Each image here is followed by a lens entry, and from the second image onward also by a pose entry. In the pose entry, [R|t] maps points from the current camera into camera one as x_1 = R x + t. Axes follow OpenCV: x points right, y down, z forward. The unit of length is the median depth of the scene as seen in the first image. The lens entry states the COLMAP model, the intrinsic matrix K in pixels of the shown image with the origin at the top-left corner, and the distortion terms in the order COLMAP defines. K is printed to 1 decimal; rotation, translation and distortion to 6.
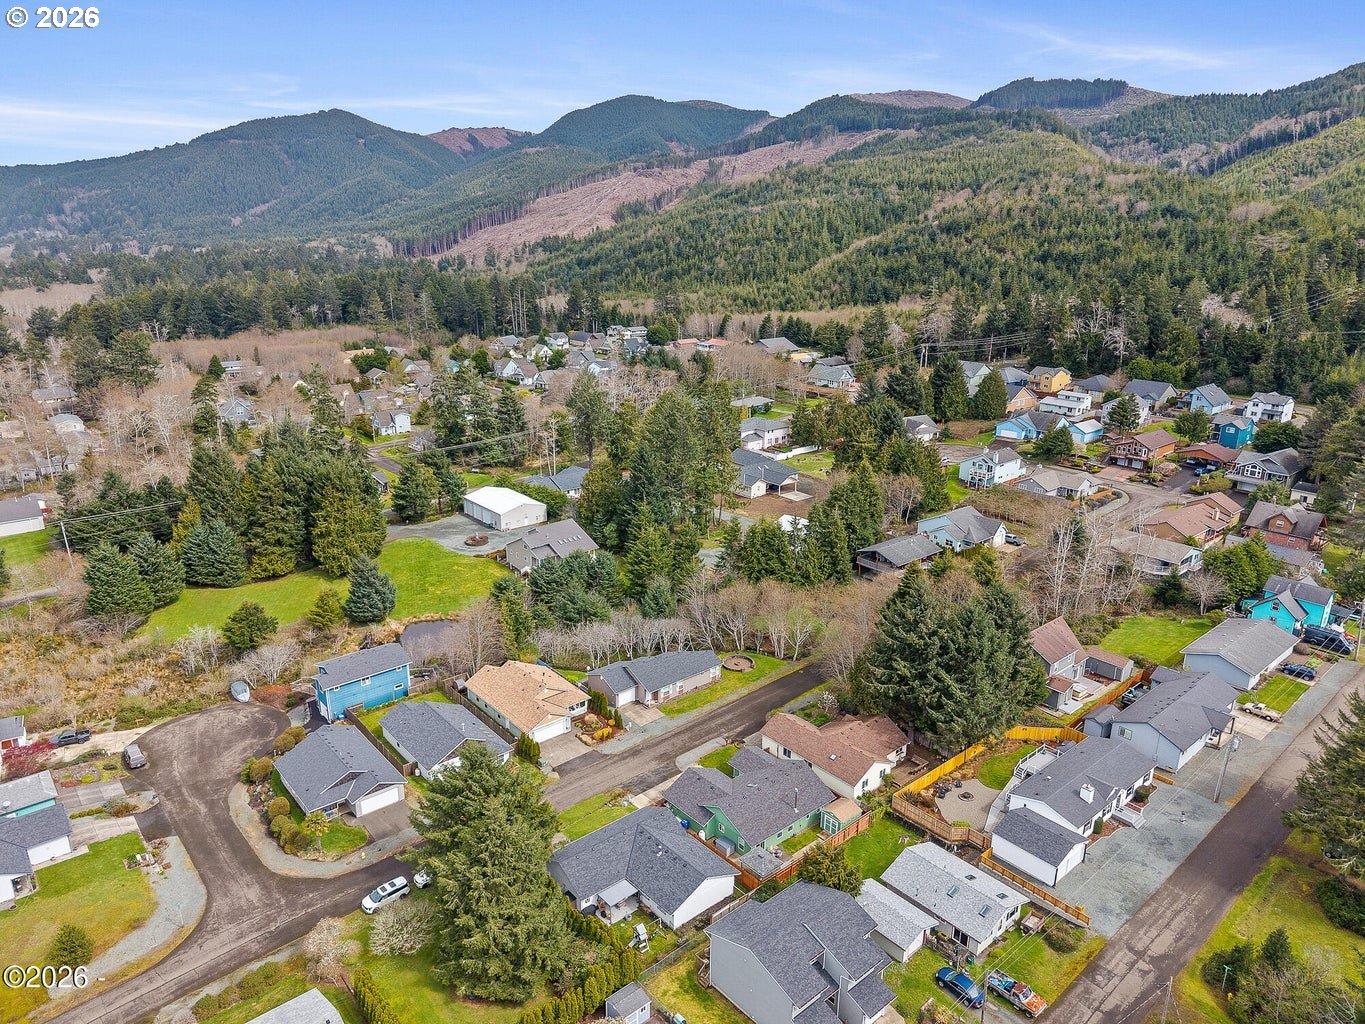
lens RADIAL K [[919.8, 0, 682.5], [0, 919.8, 512.0], [0, 0, 1]] dist [0.025772, -0.002495]
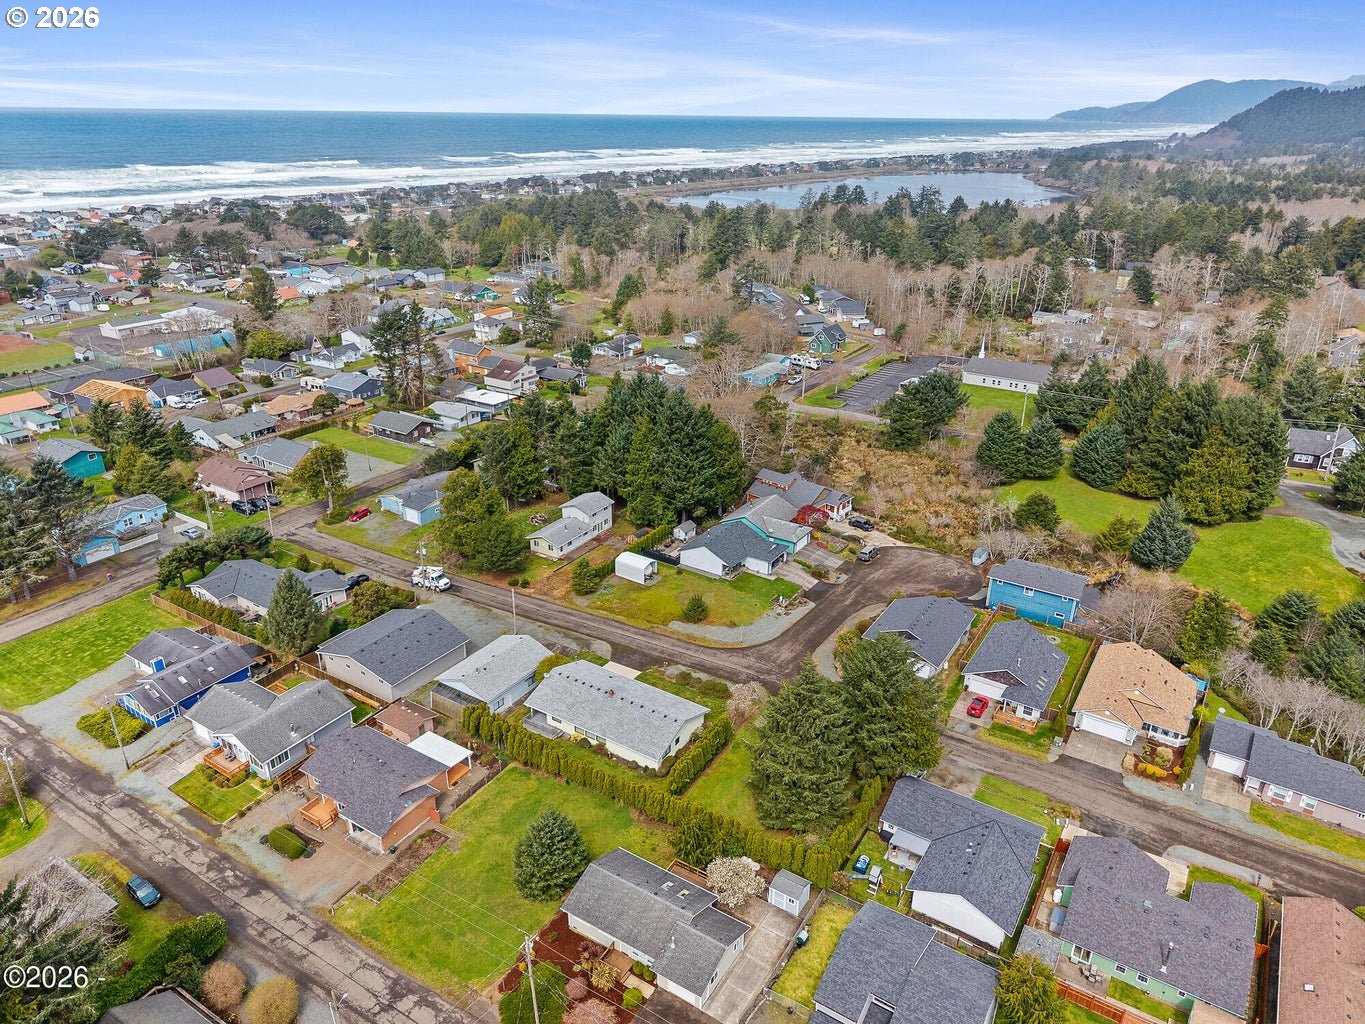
lens RADIAL K [[919.8, 0, 682.5], [0, 919.8, 512.0], [0, 0, 1]] dist [0.025772, -0.002495]
pose [[0.291134, 0.383395, -0.876499, 0.437395], [-0.301552, 0.906257, 0.296250, -0.091366], [0.907914, 0.178062, 0.379455, 0.260163]]
